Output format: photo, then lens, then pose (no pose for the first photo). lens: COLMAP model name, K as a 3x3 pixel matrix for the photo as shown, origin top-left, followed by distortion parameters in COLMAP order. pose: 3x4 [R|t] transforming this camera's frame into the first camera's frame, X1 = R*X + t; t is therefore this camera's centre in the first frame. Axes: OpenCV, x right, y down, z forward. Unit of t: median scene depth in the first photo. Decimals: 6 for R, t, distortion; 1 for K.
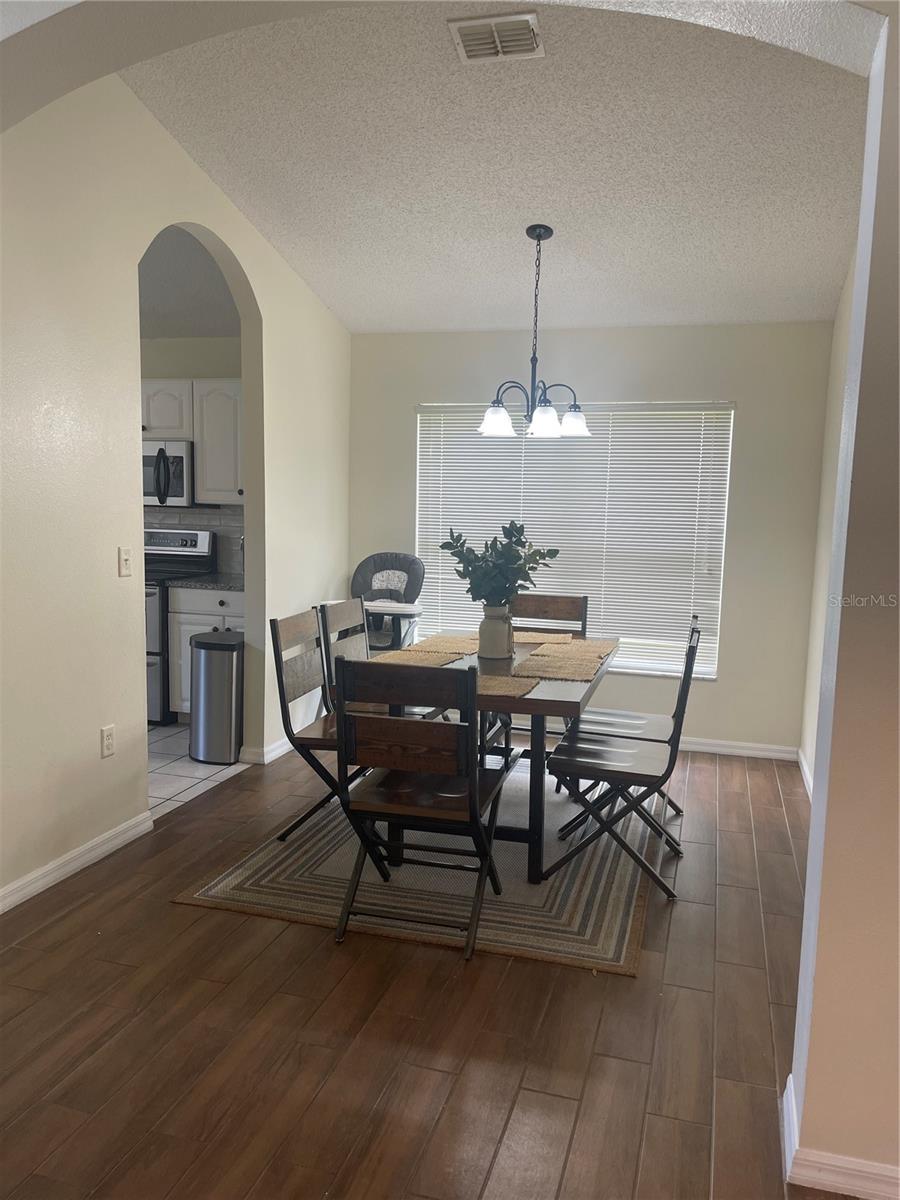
lens RADIAL K [[920.8, 0, 450.0], [0, 920.8, 600.0], [0, 0, 1]] dist [0.087747, -0.119580]
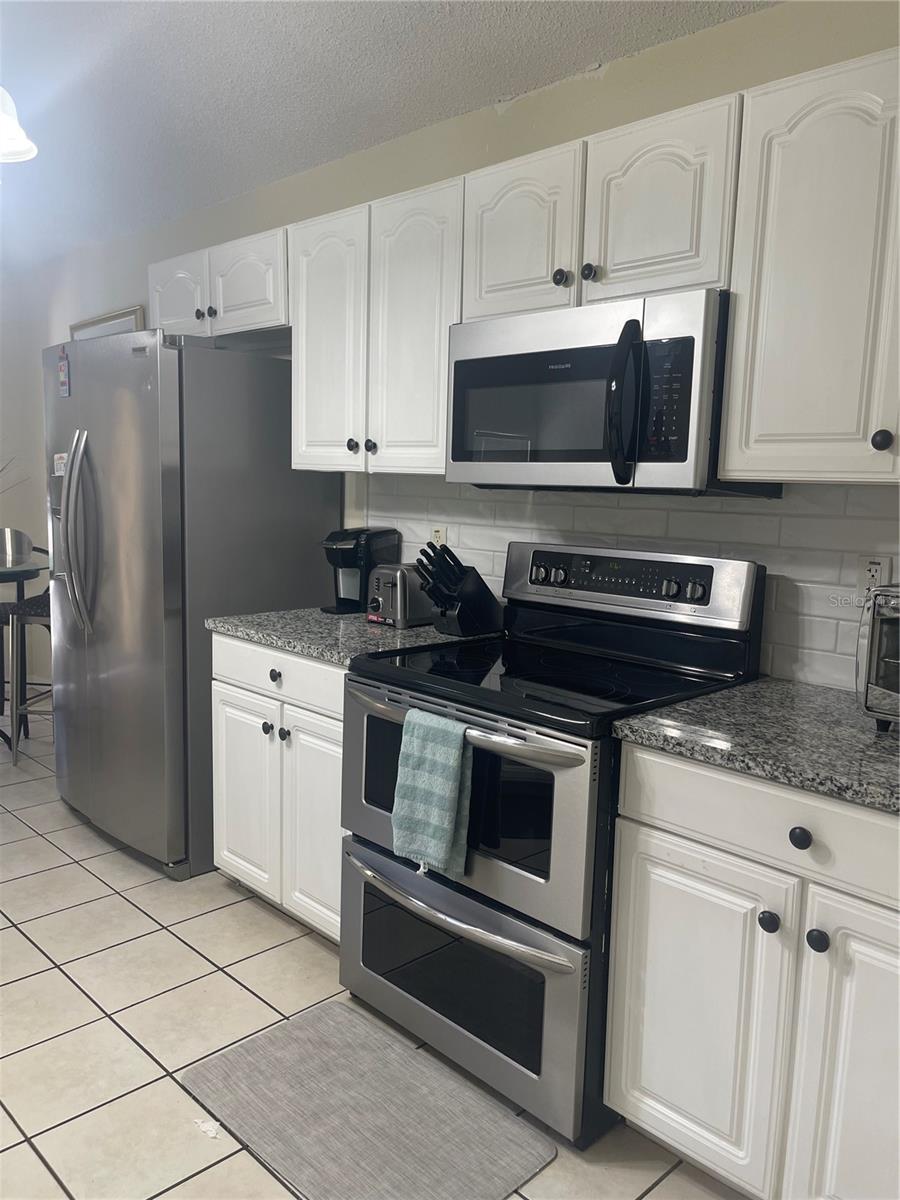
lens RADIAL K [[920.8, 0, 450.0], [0, 920.8, 600.0], [0, 0, 1]] dist [0.087747, -0.119580]
pose [[0.873592, 0.061930, -0.482702, -0.198047], [-0.059272, 0.998026, 0.020776, -0.063638], [0.483035, 0.010460, 0.875538, 0.670396]]
